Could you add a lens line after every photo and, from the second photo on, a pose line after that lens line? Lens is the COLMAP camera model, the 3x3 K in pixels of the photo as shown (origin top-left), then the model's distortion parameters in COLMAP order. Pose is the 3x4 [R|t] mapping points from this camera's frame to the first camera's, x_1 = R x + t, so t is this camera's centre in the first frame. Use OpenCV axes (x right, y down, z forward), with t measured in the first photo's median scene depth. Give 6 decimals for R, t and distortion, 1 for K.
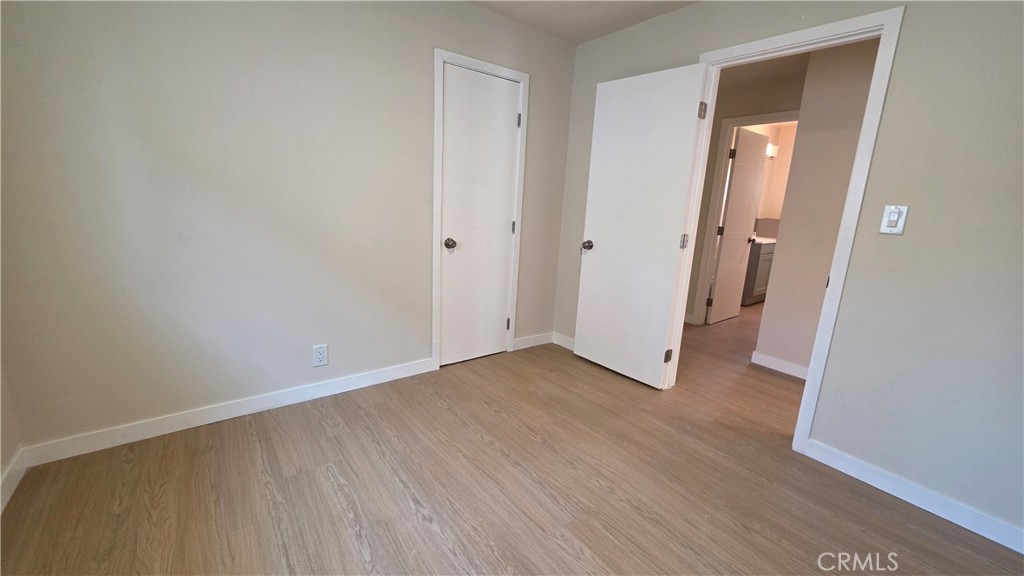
lens RADIAL K [[407.5, 0, 515.0], [0, 407.5, 283.8], [0, 0, 1]] dist [-0.013177, 0.000252]
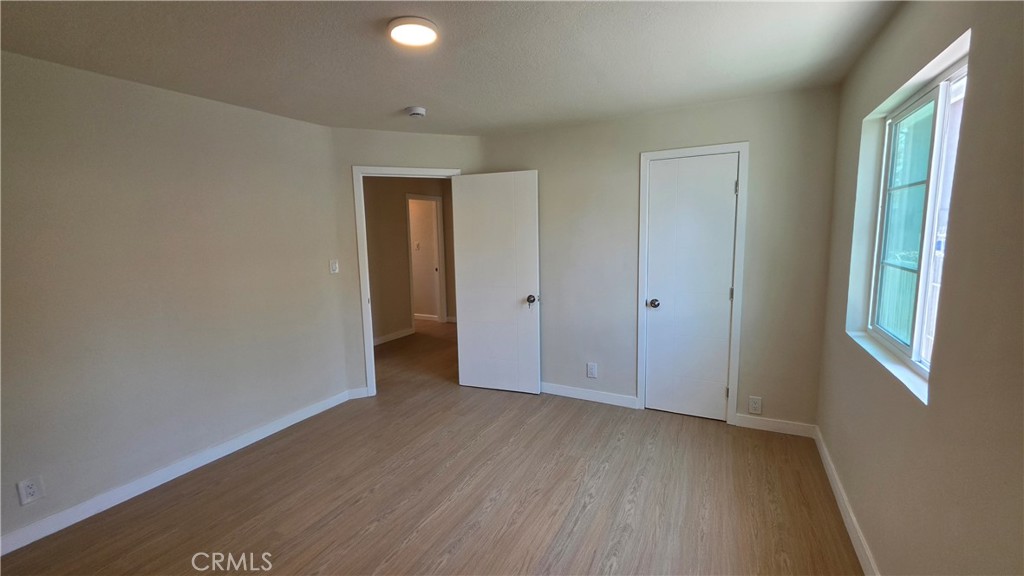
lens RADIAL K [[407.5, 0, 515.0], [0, 407.5, 283.8], [0, 0, 1]] dist [-0.013177, 0.000252]
pose [[-0.412850, -0.149614, 0.898427, -0.775931], [0.193122, 0.949607, 0.246882, -0.336343], [-0.890089, 0.275431, -0.363151, 0.928222]]
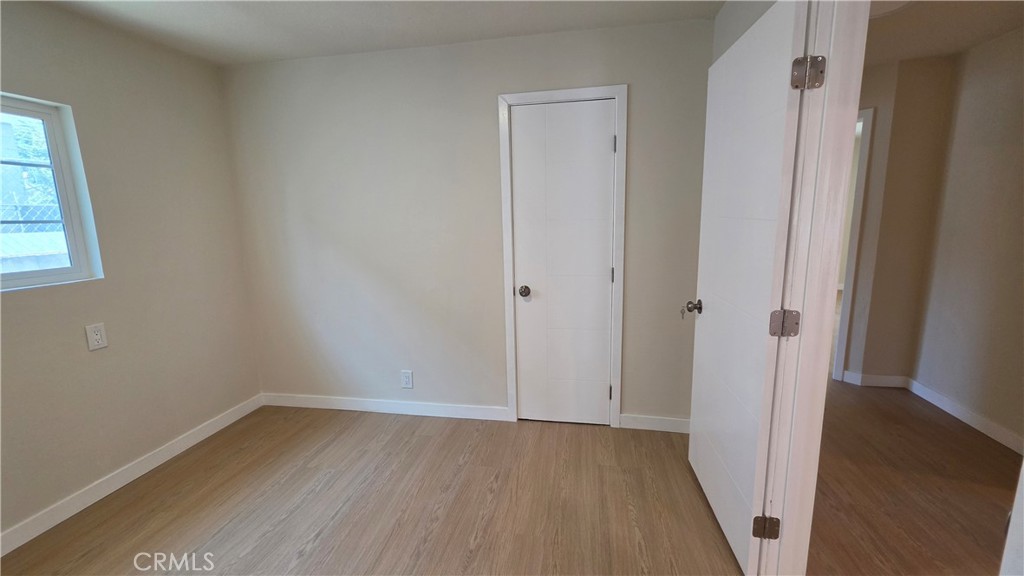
lens RADIAL K [[403.4, 0, 512.6], [0, 403.4, 286.3], [0, 0, 1]] dist [-0.000136, 0.000071]
pose [[0.672054, 0.061070, -0.737979, 0.537591], [-0.101933, 0.994736, -0.010510, -0.103954], [0.733452, 0.082287, 0.674742, 0.373029]]
